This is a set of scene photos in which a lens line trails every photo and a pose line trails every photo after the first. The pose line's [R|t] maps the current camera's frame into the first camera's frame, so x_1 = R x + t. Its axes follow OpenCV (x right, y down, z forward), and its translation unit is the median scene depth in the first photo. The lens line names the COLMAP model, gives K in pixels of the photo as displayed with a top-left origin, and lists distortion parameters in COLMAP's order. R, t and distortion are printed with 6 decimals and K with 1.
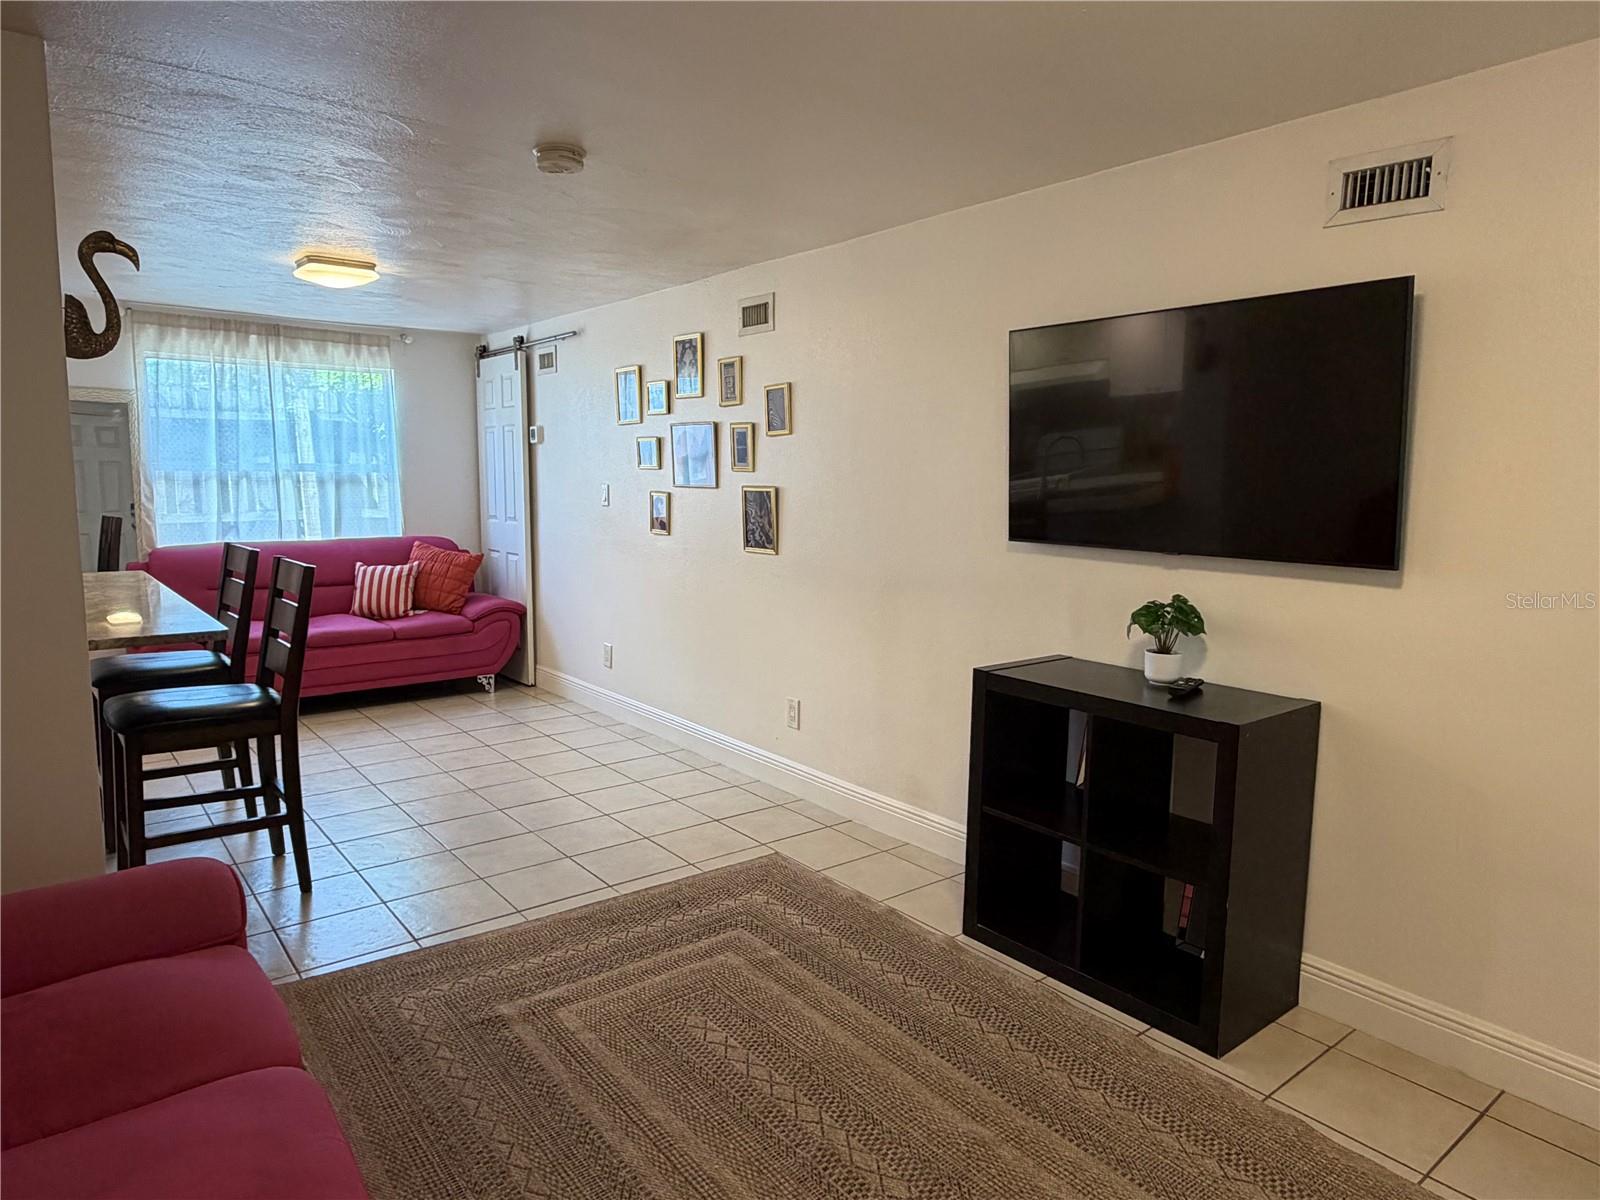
lens RADIAL K [[990.7, 0, 793.4], [0, 990.7, 600.8], [0, 0, 1]] dist [-0.004198, -0.000151]
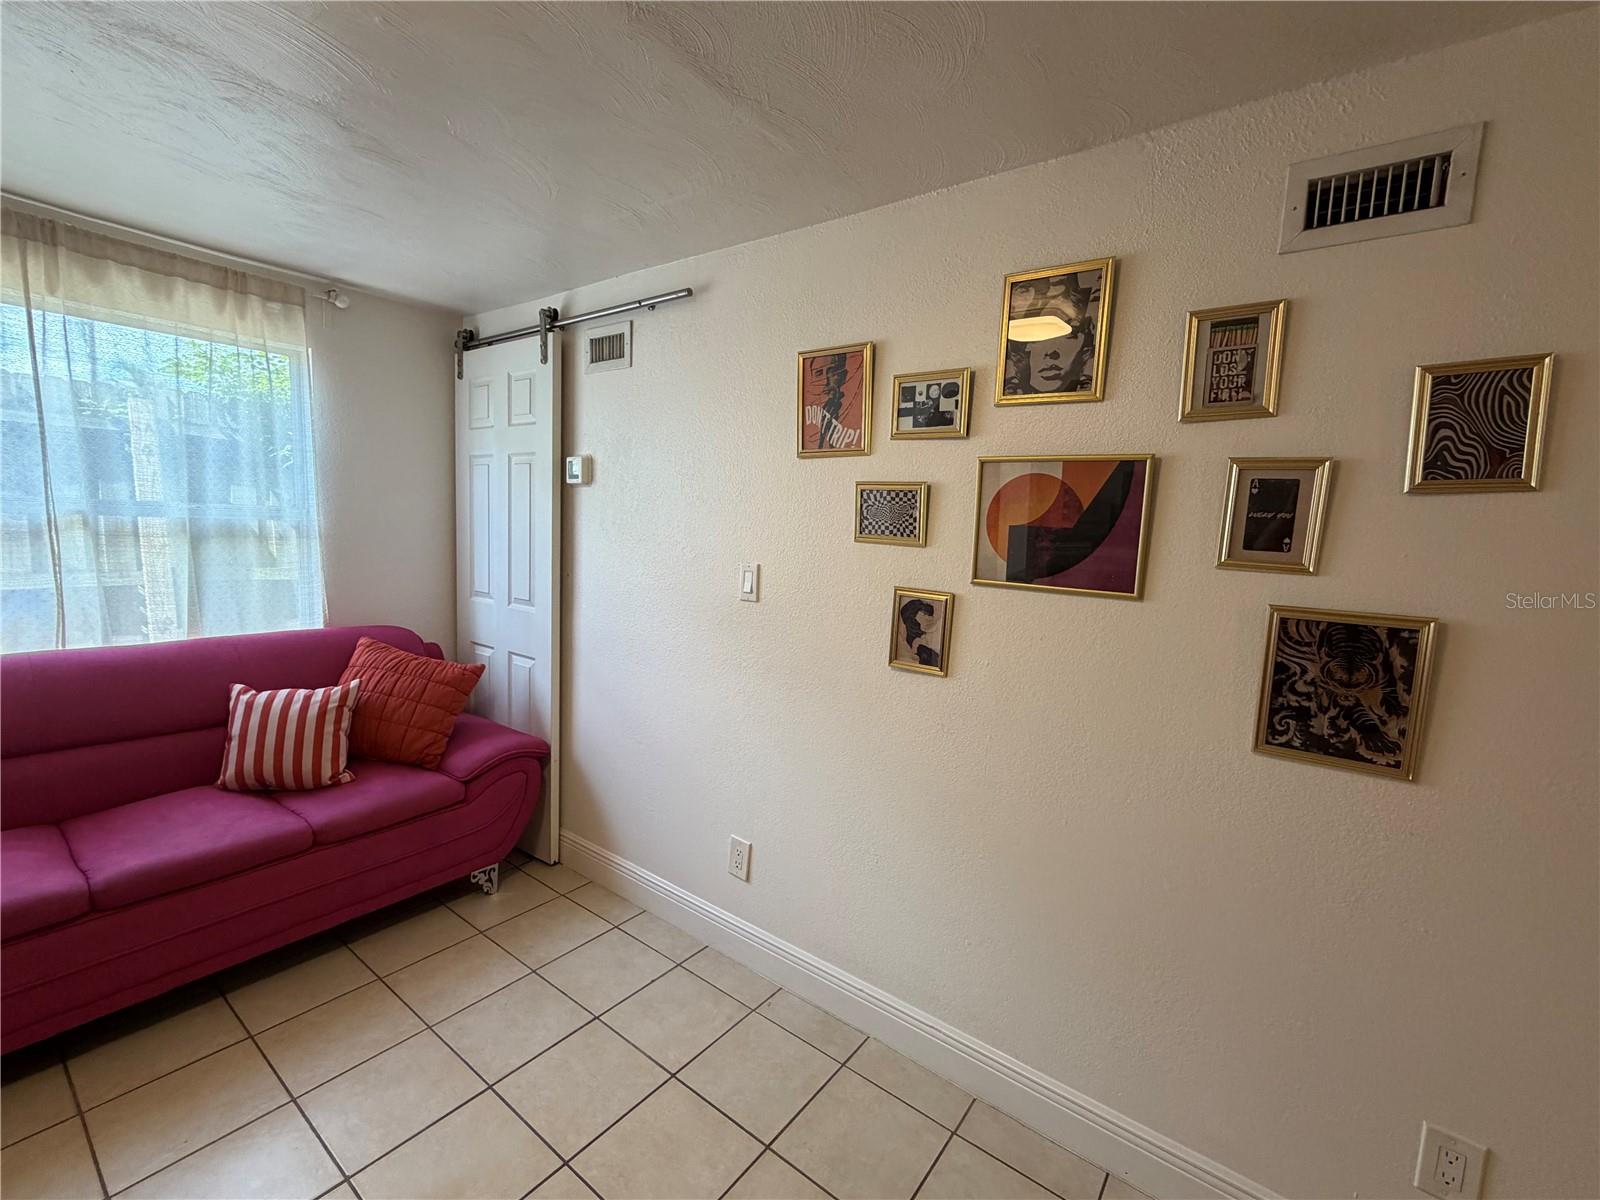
lens RADIAL K [[693.5, 0, 800.0], [0, 693.5, 600.0], [0, 0, 1]] dist [0.000358, 0.000210]
pose [[0.967450, 0.006915, 0.252969, -0.235504], [-0.003715, 0.999907, -0.013125, -0.082224], [-0.253036, 0.011758, 0.967385, 0.549810]]
